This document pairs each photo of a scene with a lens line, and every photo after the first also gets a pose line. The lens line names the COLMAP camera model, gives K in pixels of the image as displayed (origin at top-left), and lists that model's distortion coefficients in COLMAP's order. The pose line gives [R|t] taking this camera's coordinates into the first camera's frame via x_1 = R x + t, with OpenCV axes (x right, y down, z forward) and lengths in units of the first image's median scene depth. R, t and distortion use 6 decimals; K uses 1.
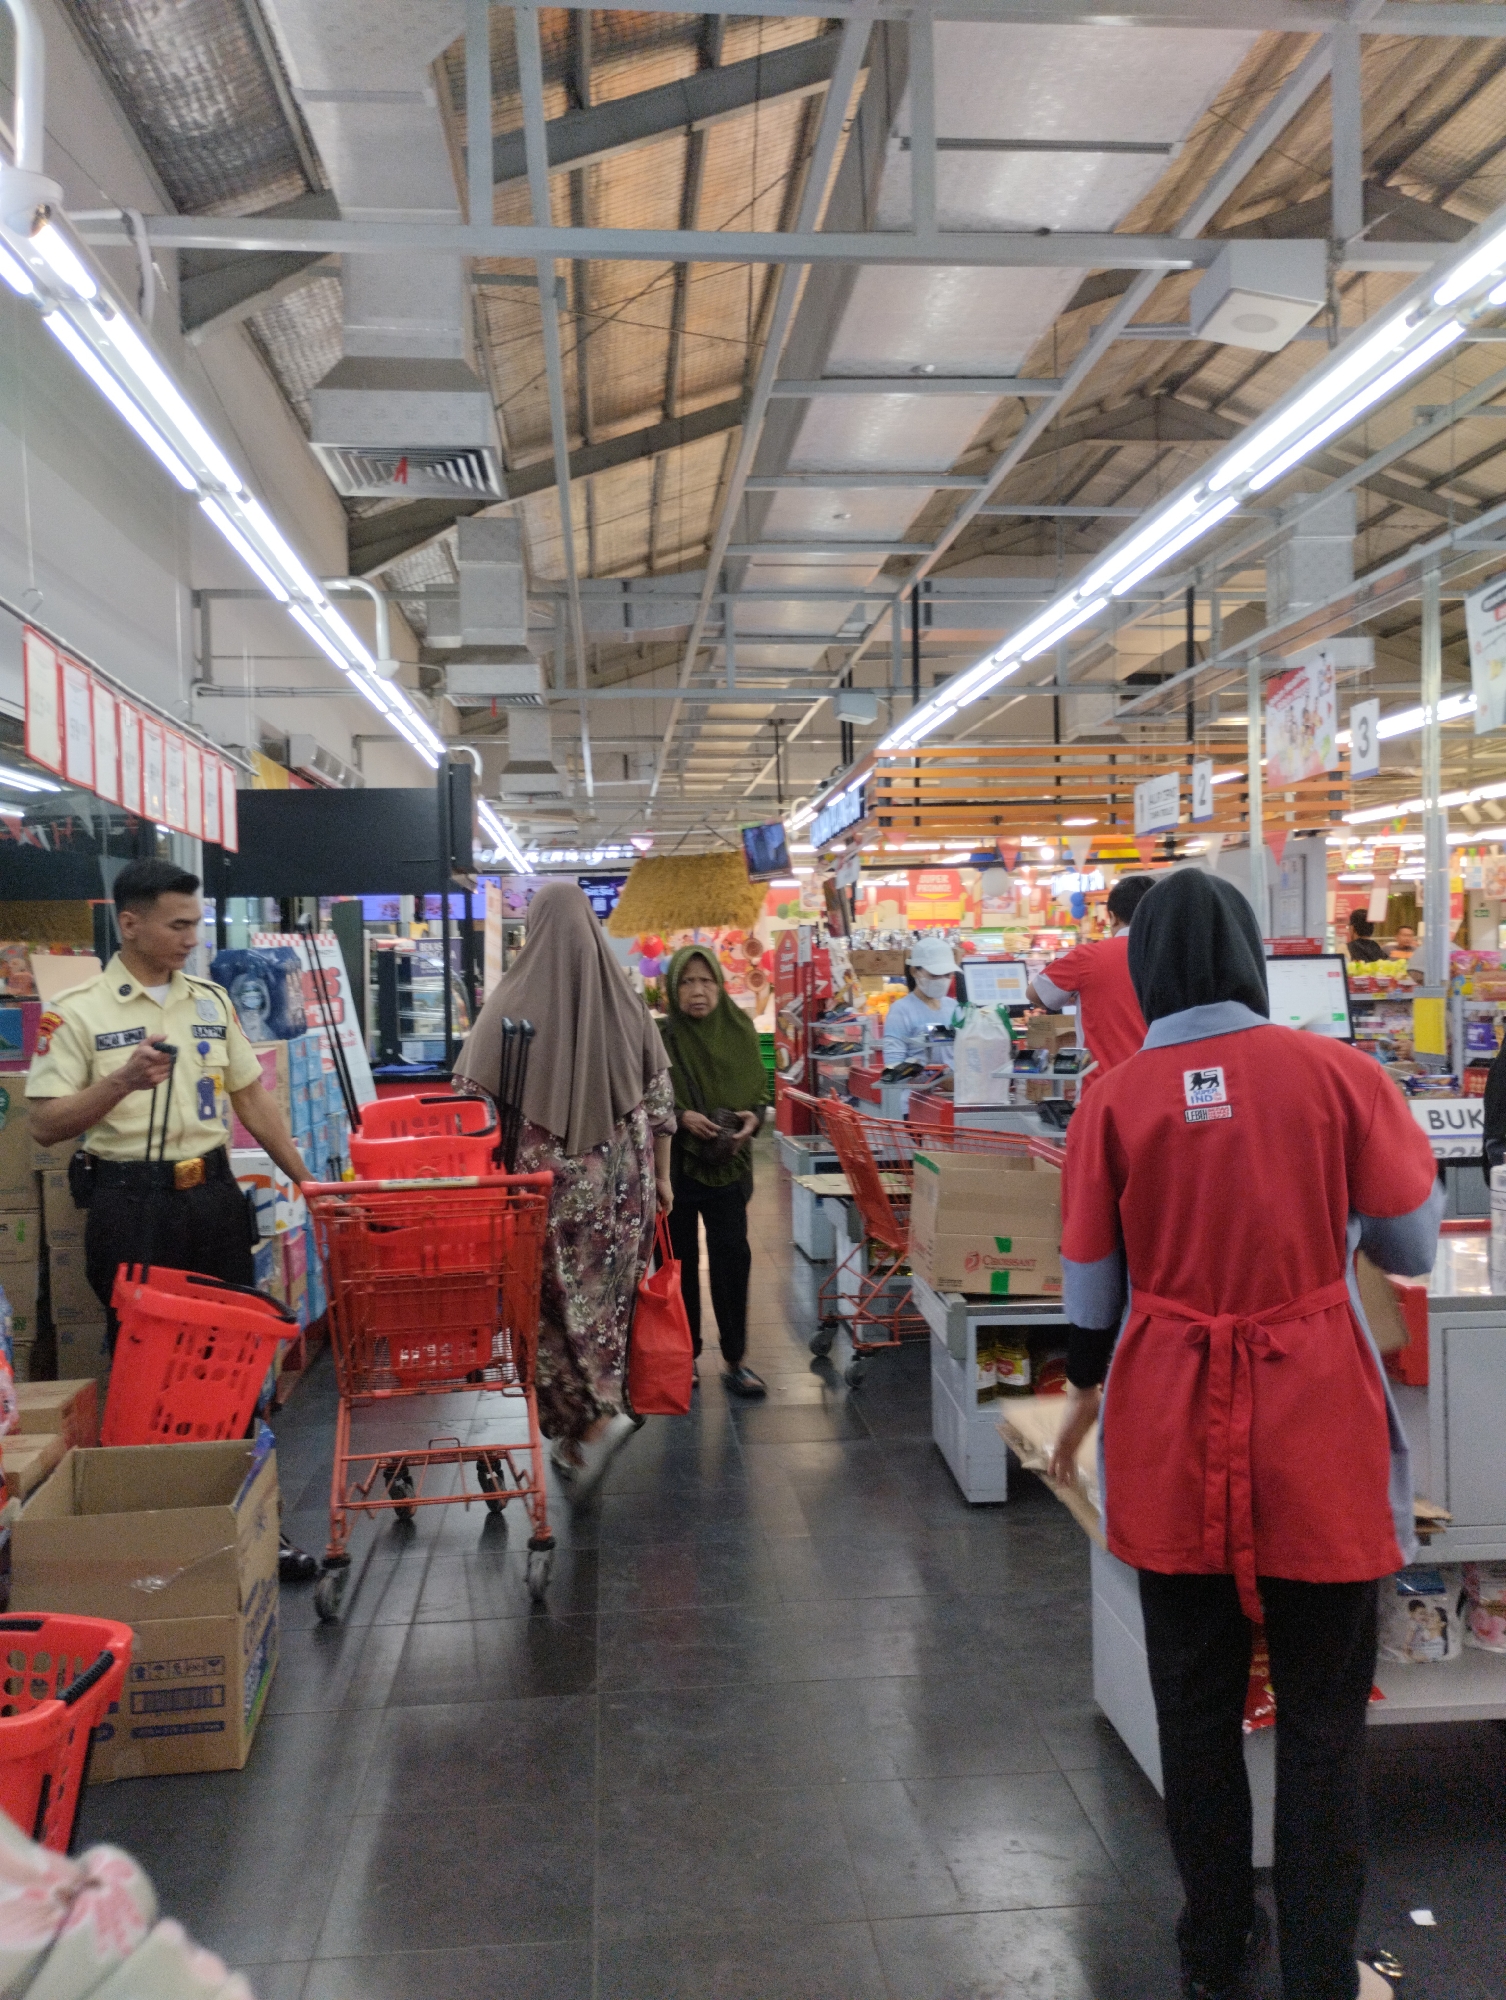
lens RADIAL K [[1690.6, 0, 769.6], [0, 1690.6, 1007.1], [0, 0, 1]] dist [0.065064, -0.079238]
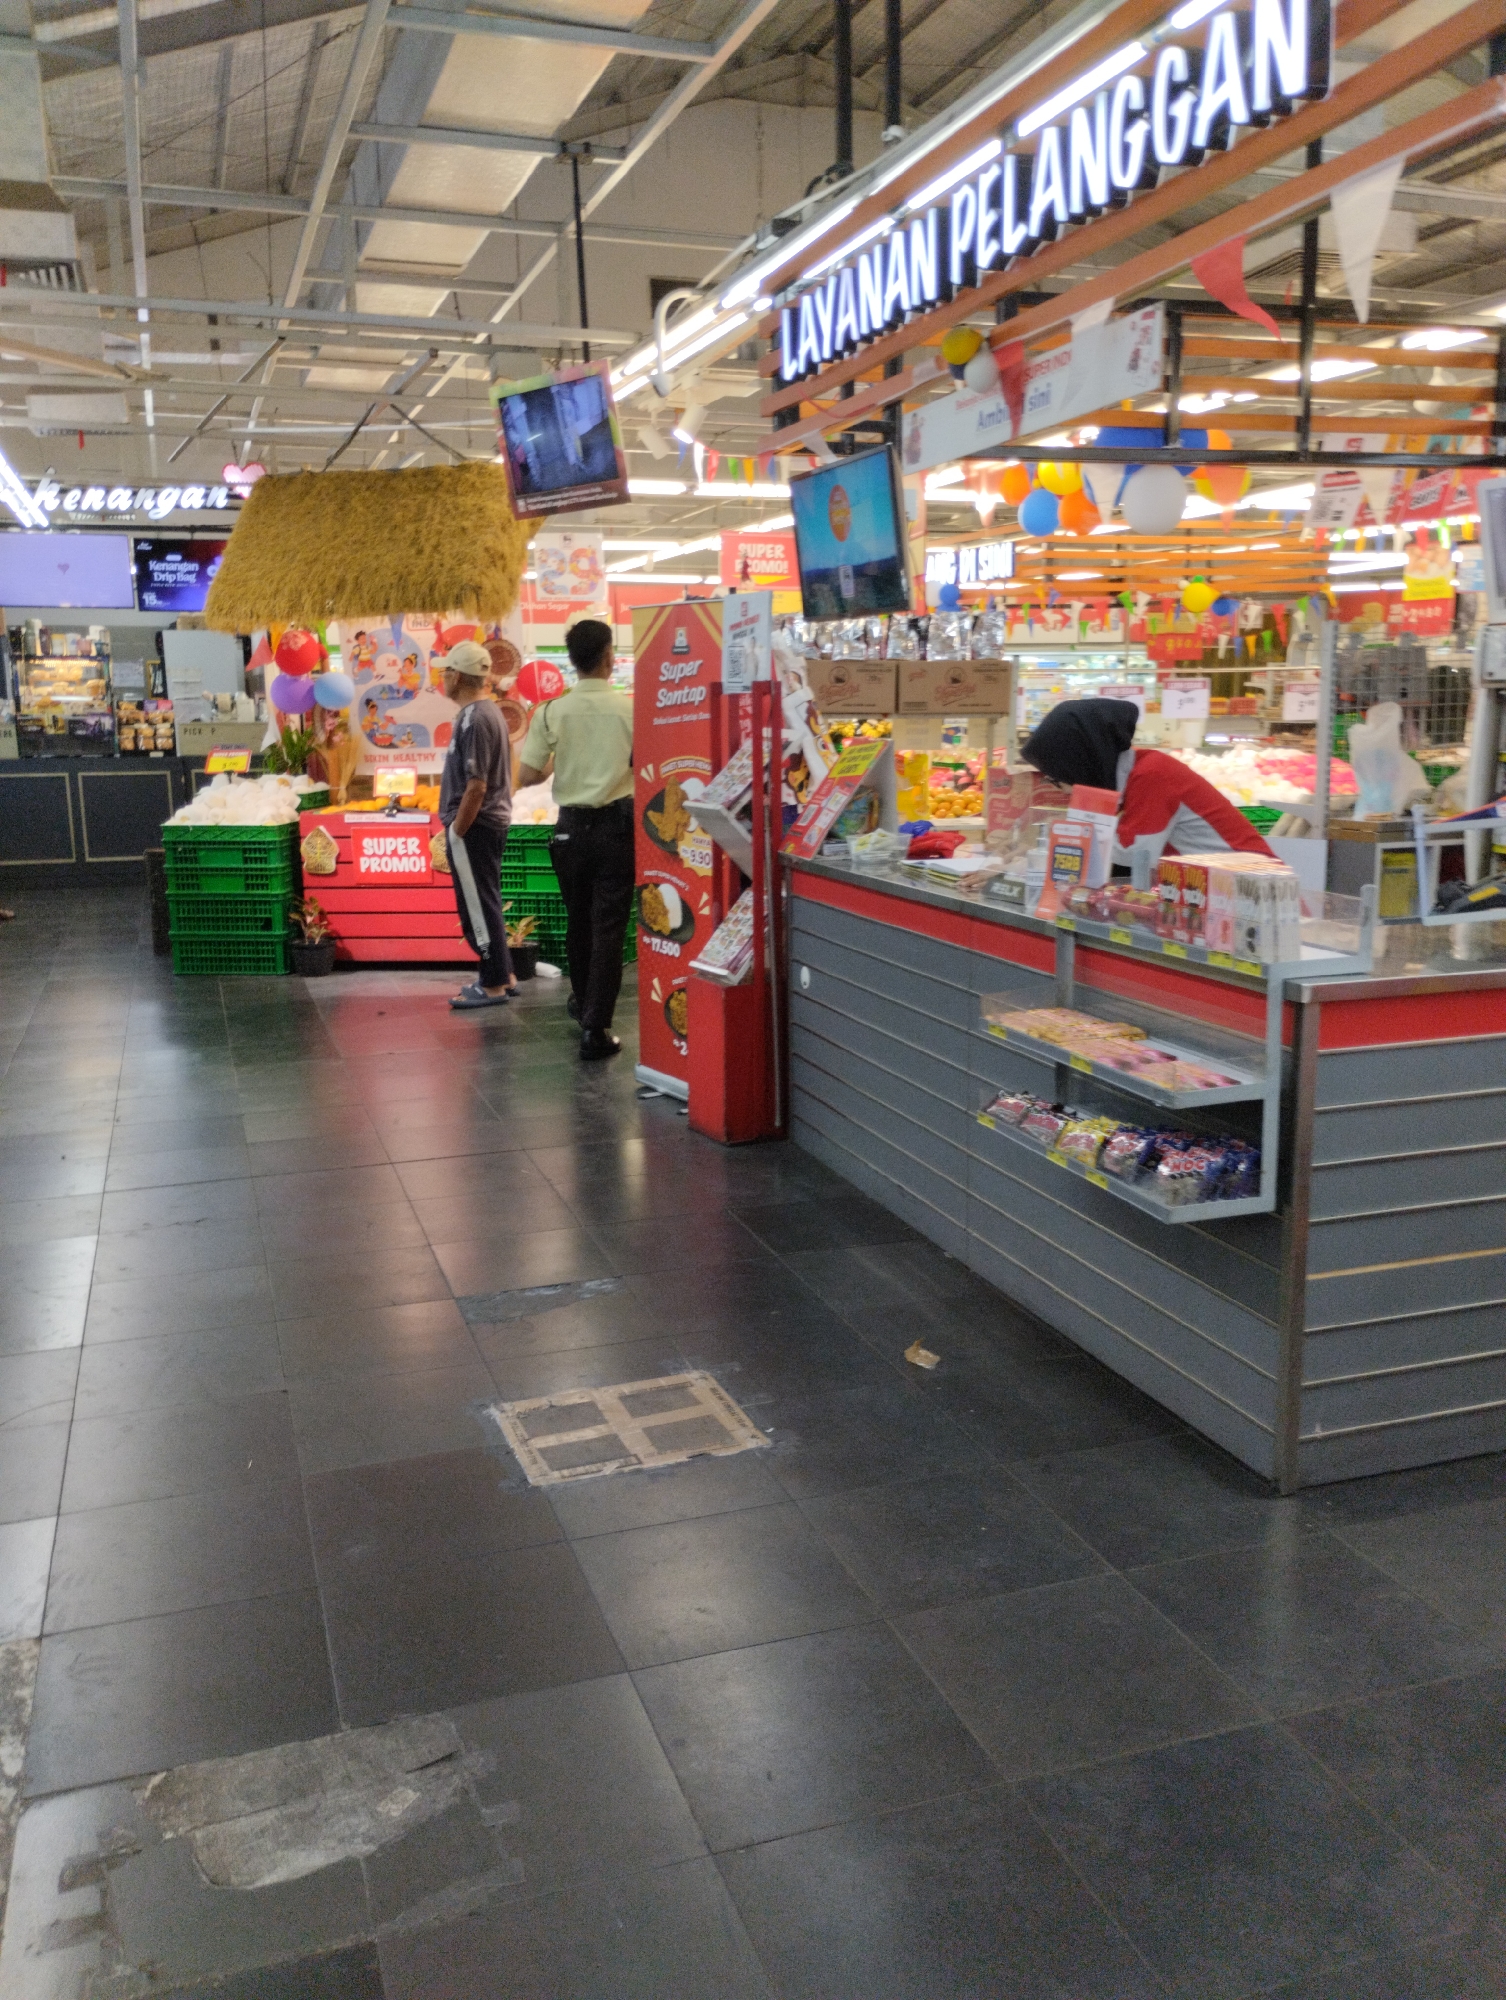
lens RADIAL K [[1690.6, 0, 769.6], [0, 1690.6, 1007.1], [0, 0, 1]] dist [0.065064, -0.079238]
pose [[0.972093, -0.033711, 0.232161, -0.077471], [-0.002636, 0.987989, 0.154499, -0.013781], [-0.234581, -0.150799, 0.960329, 0.659832]]
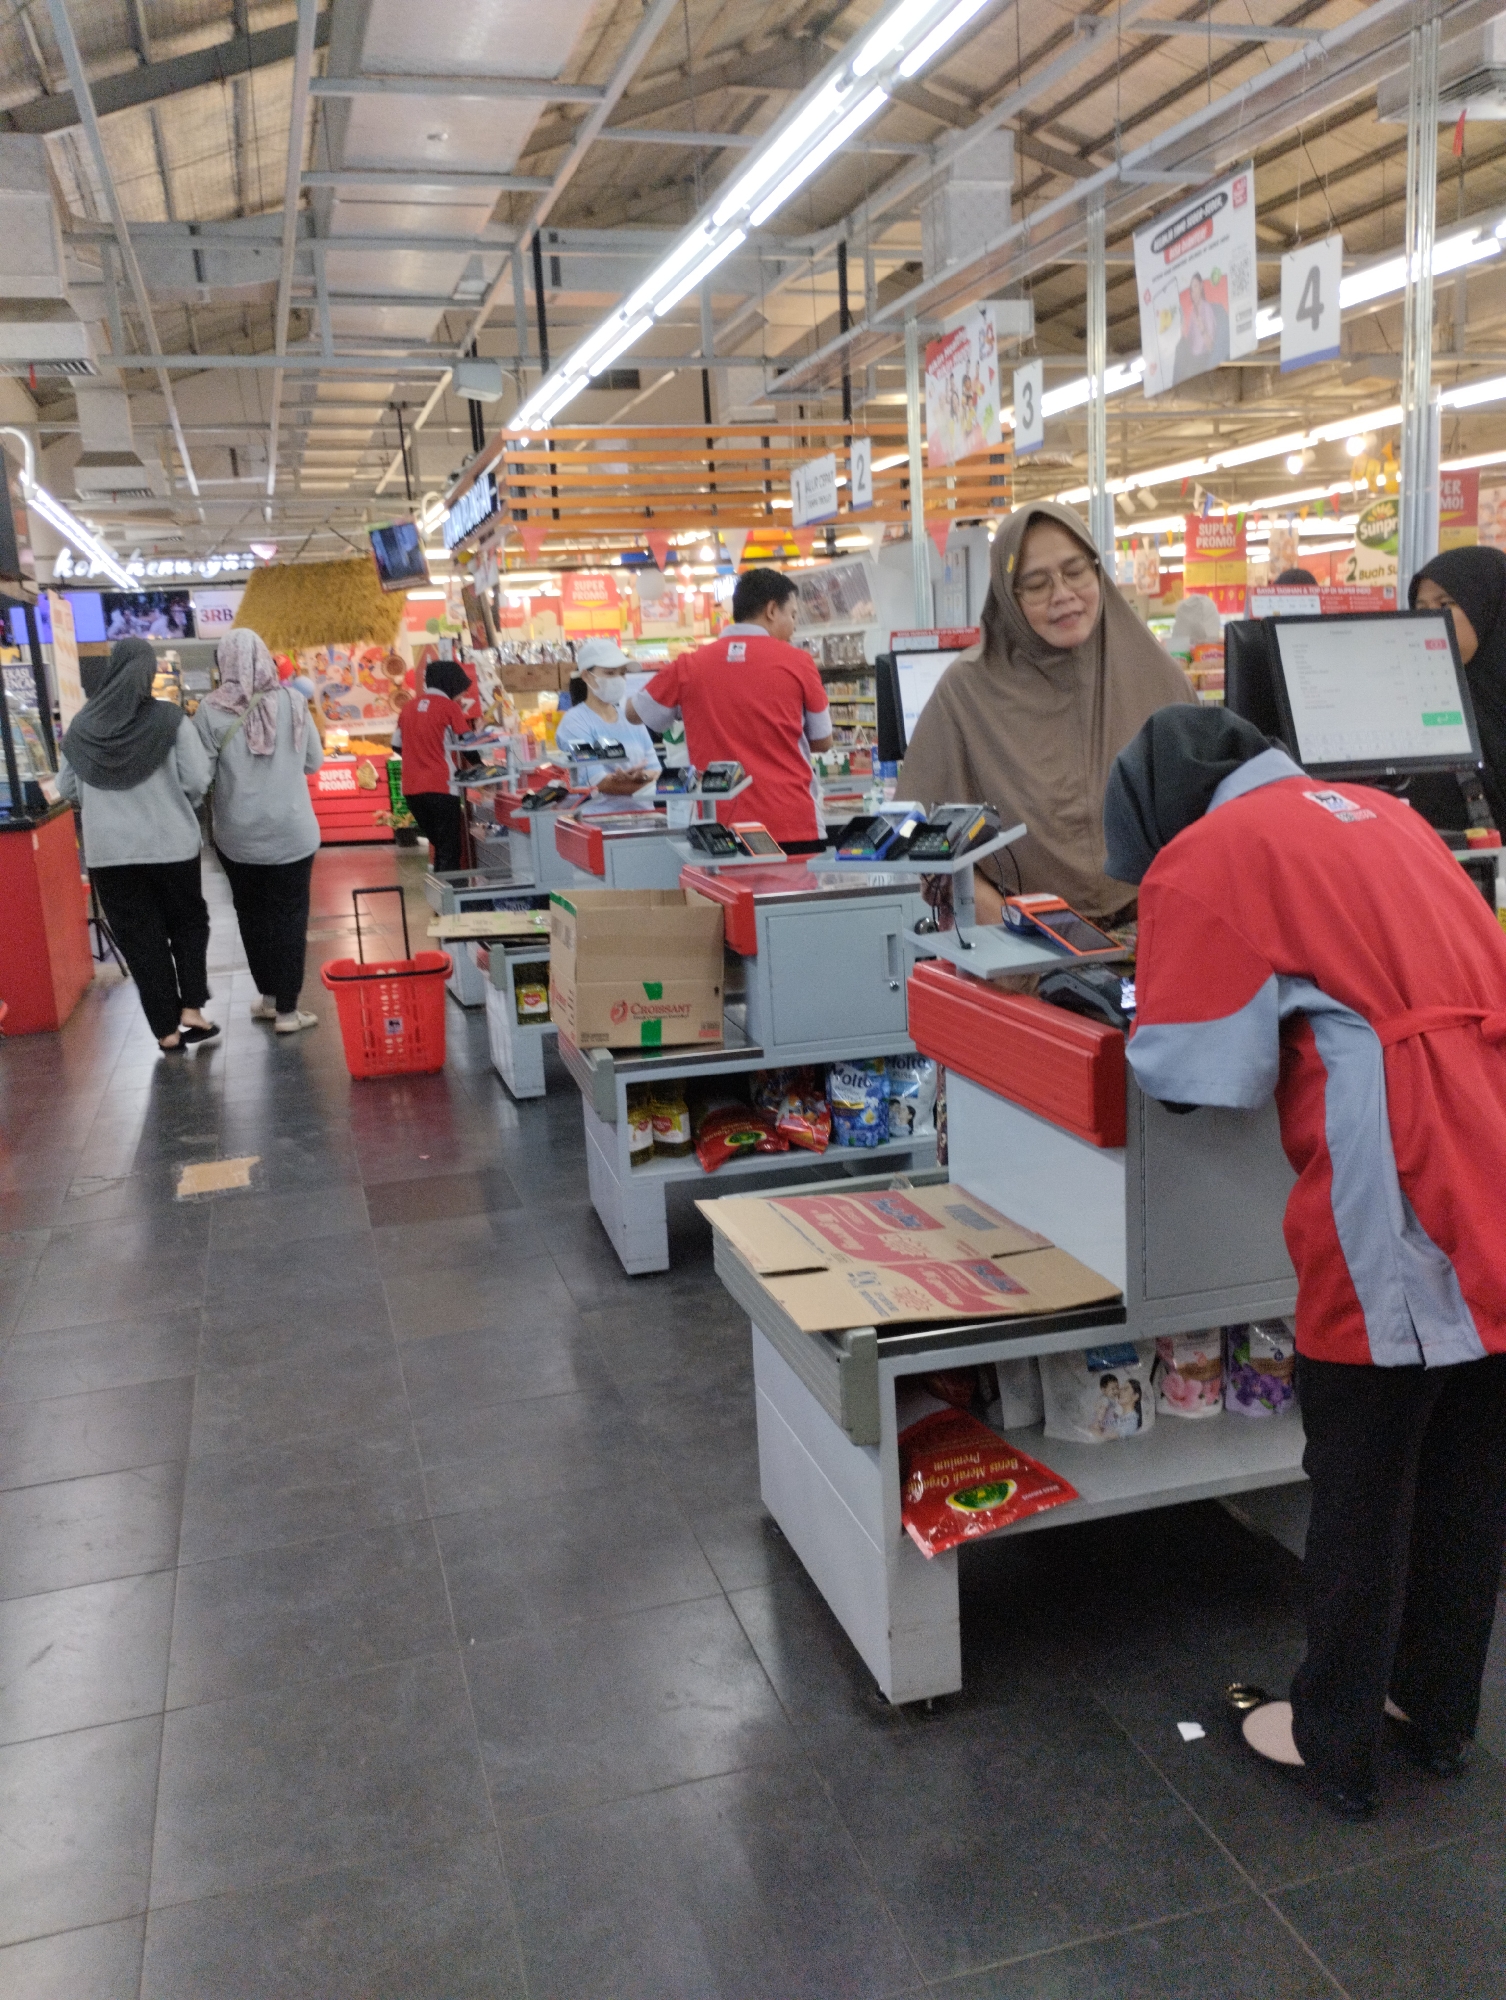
lens RADIAL K [[1690.6, 0, 769.6], [0, 1690.6, 1007.1], [0, 0, 1]] dist [0.065064, -0.079238]
pose [[0.981175, -0.068094, 0.180719, 0.016084], [0.037566, 0.985197, 0.167260, 0.001411], [-0.189434, -0.157323, 0.969208, 0.056432]]
